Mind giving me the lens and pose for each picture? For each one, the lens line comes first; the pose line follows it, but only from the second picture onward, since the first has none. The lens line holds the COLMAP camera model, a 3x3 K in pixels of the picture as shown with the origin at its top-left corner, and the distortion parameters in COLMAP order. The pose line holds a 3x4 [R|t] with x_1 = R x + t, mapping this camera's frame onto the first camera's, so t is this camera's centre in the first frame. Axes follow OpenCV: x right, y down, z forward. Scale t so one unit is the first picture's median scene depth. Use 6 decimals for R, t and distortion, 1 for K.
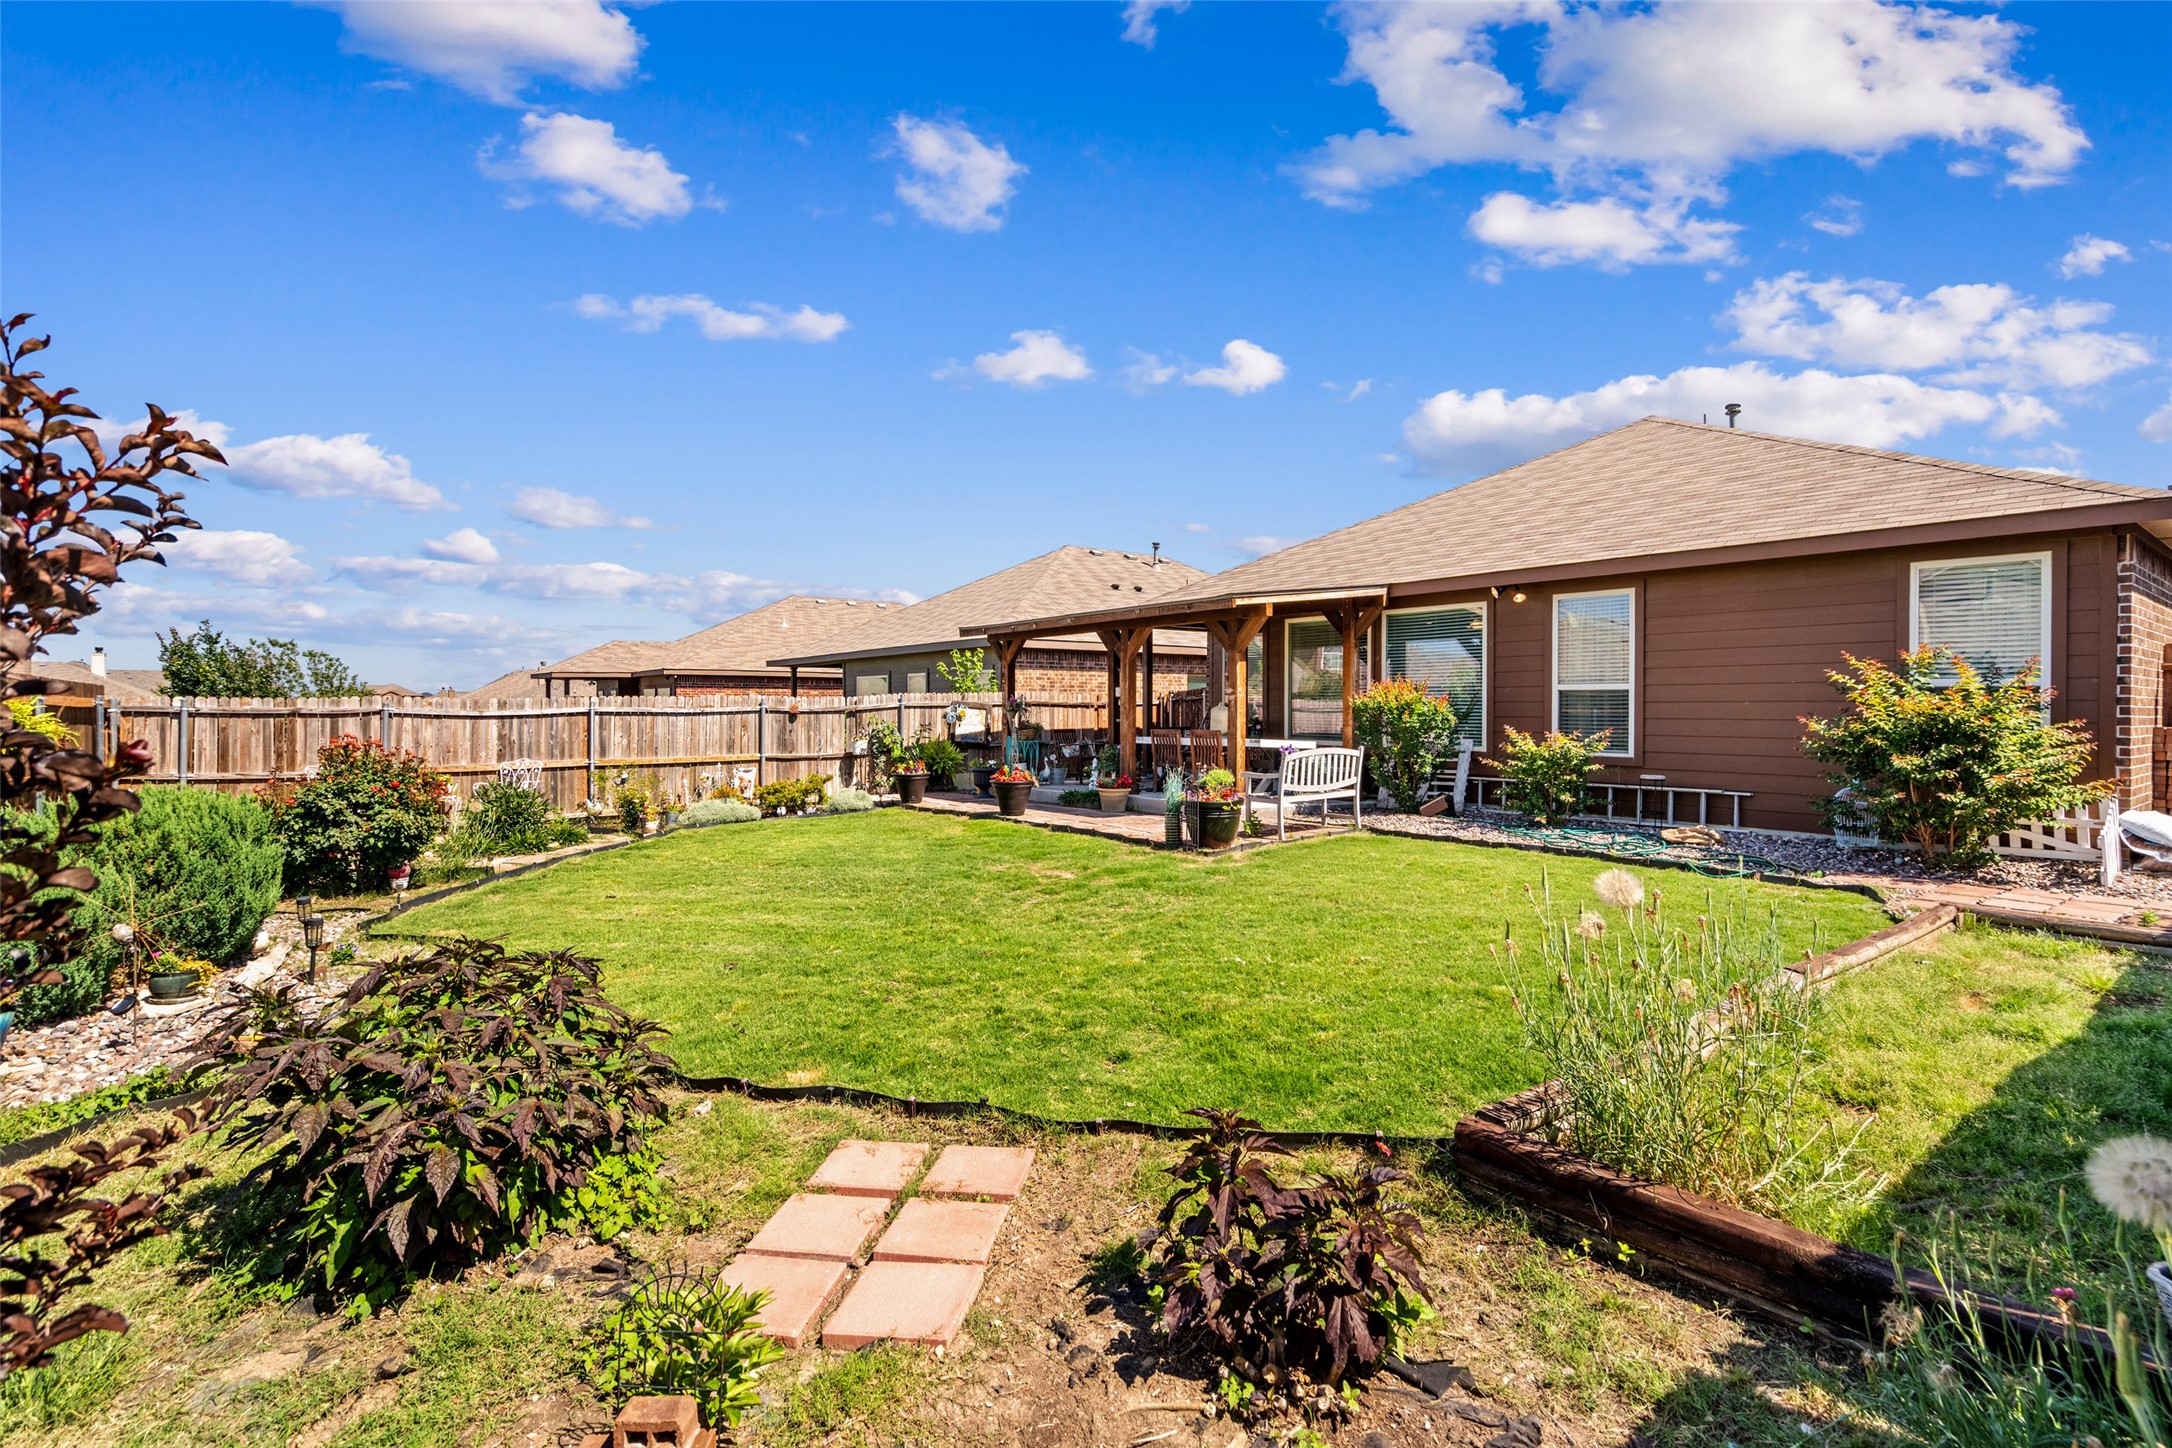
lens RADIAL K [[981.8, 0, 1087.1], [0, 981.8, 716.3], [0, 0, 1]] dist [-0.004062, 0.001891]
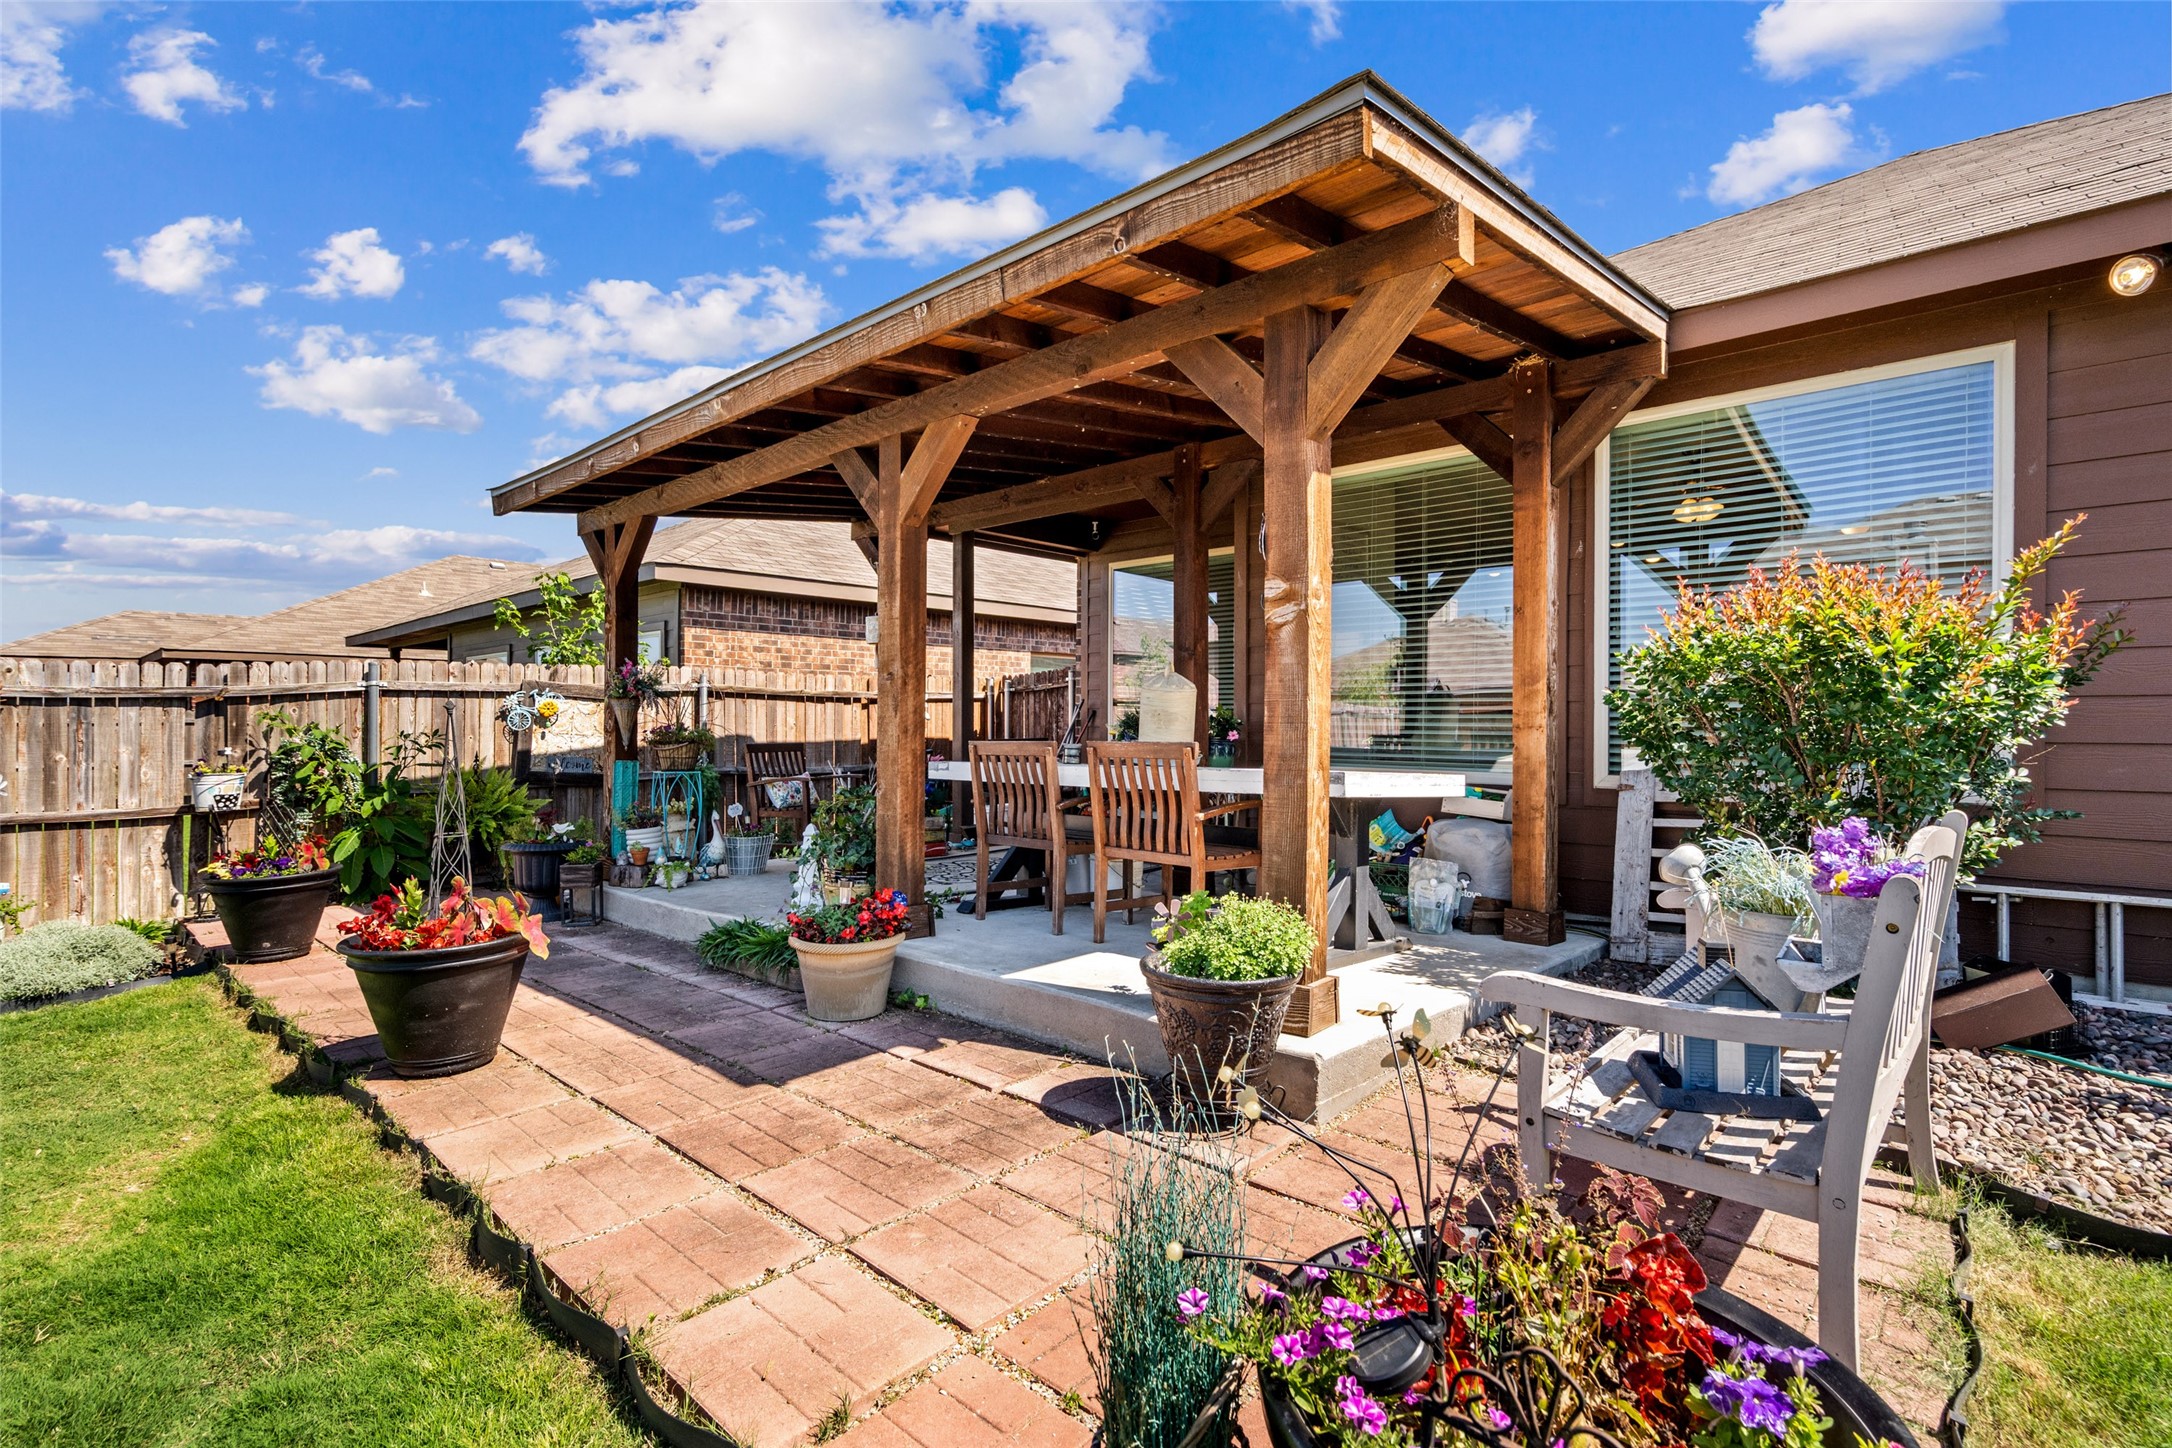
lens RADIAL K [[981.8, 0, 1090.1], [0, 981.8, 722.4], [0, 0, 1]] dist [-0.004062, 0.001891]
pose [[0.982636, 0.000264, 0.185545, 0.033646], [0.001480, 0.999956, -0.009258, 0.007969], [-0.185540, 0.009371, 0.982592, 0.522583]]
